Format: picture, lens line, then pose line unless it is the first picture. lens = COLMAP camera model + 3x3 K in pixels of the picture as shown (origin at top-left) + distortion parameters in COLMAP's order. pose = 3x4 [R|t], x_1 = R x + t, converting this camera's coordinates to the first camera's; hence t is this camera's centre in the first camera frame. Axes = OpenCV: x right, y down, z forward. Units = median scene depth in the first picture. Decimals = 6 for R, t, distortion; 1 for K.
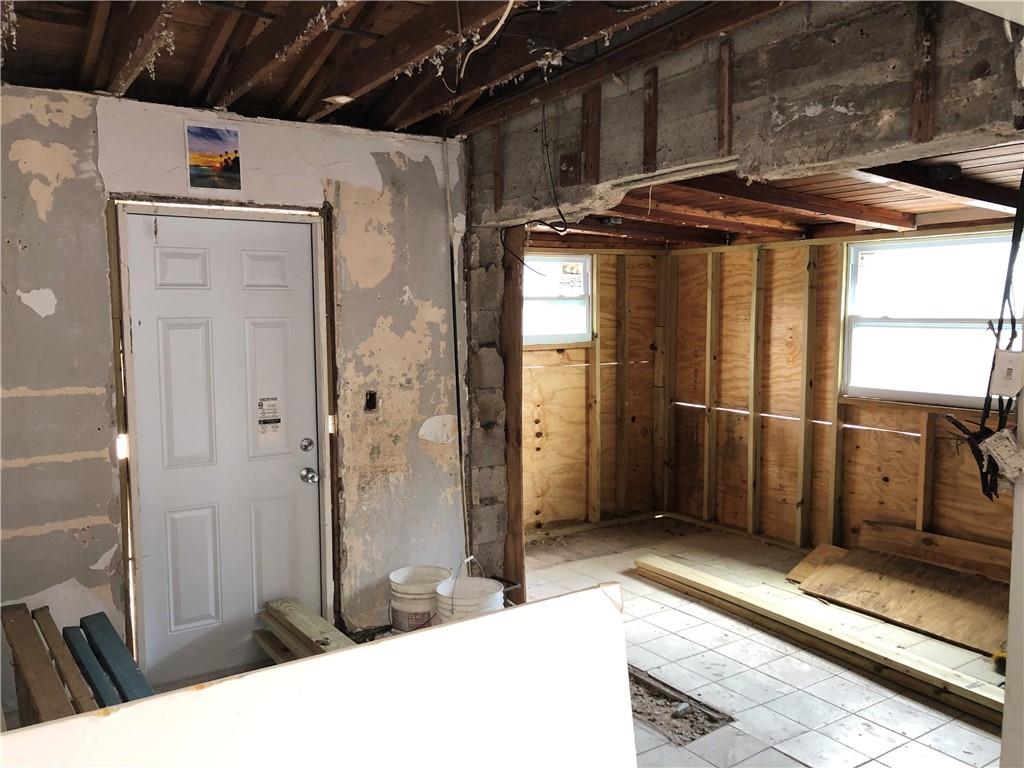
lens RADIAL K [[847.9, 0, 492.5], [0, 847.9, 378.7], [0, 0, 1]] dist [0.038045, -0.065643]
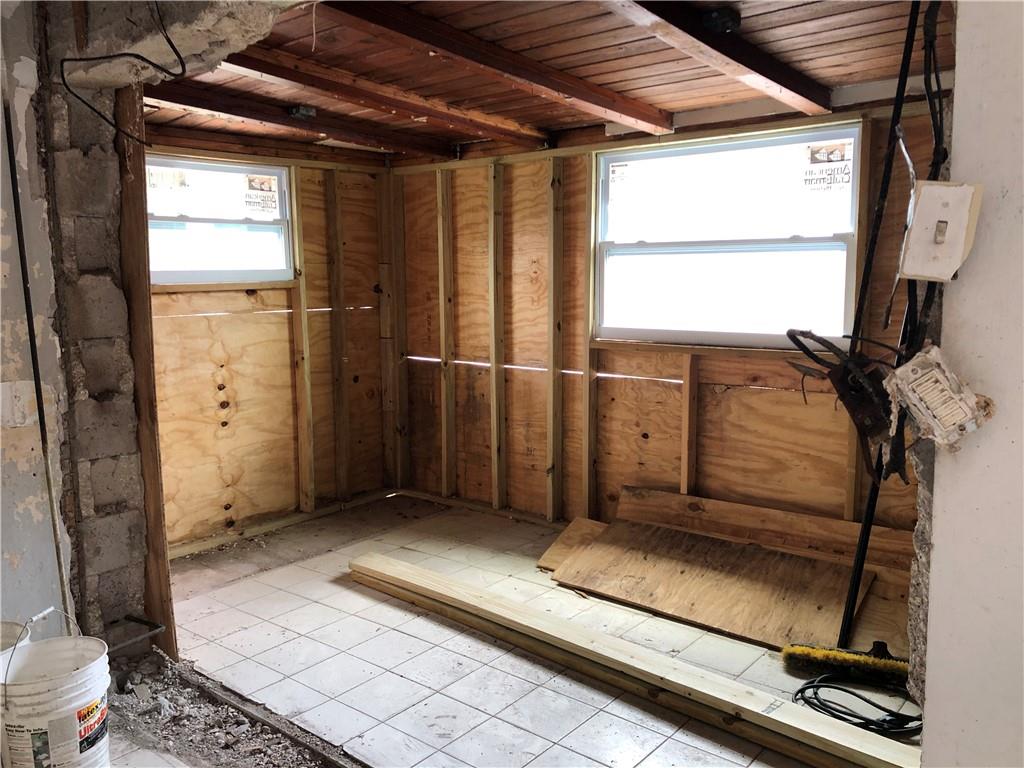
lens RADIAL K [[843.3, 0, 514.4], [0, 843.3, 380.9], [0, 0, 1]] dist [0.040875, -0.044816]
pose [[0.953554, -0.042515, 0.298208, 0.106288], [0.029363, 0.998394, 0.048450, 0.022578], [-0.299788, -0.037444, 0.953271, 0.284571]]
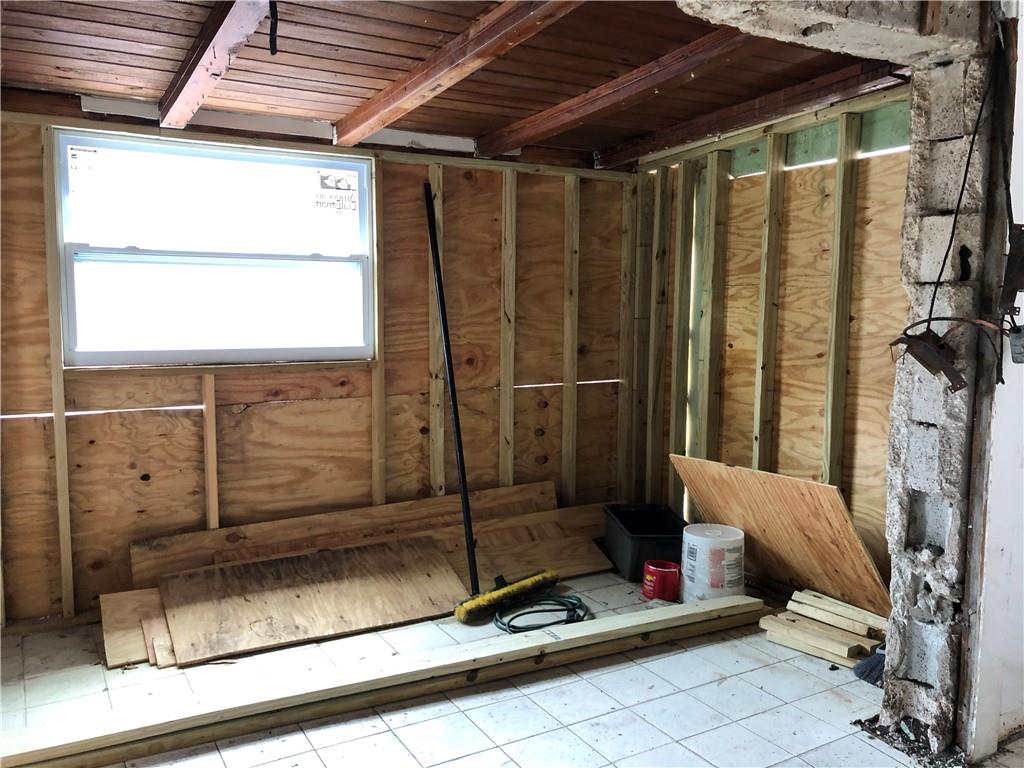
lens RADIAL K [[841.0, 0, 513.7], [0, 841.0, 387.9], [0, 0, 1]] dist [0.111497, -0.205316]
pose [[0.041290, -0.102158, 0.993911, -0.265804], [0.071885, 0.992485, 0.099025, -0.005425], [-0.996558, 0.067358, 0.048324, 0.764194]]
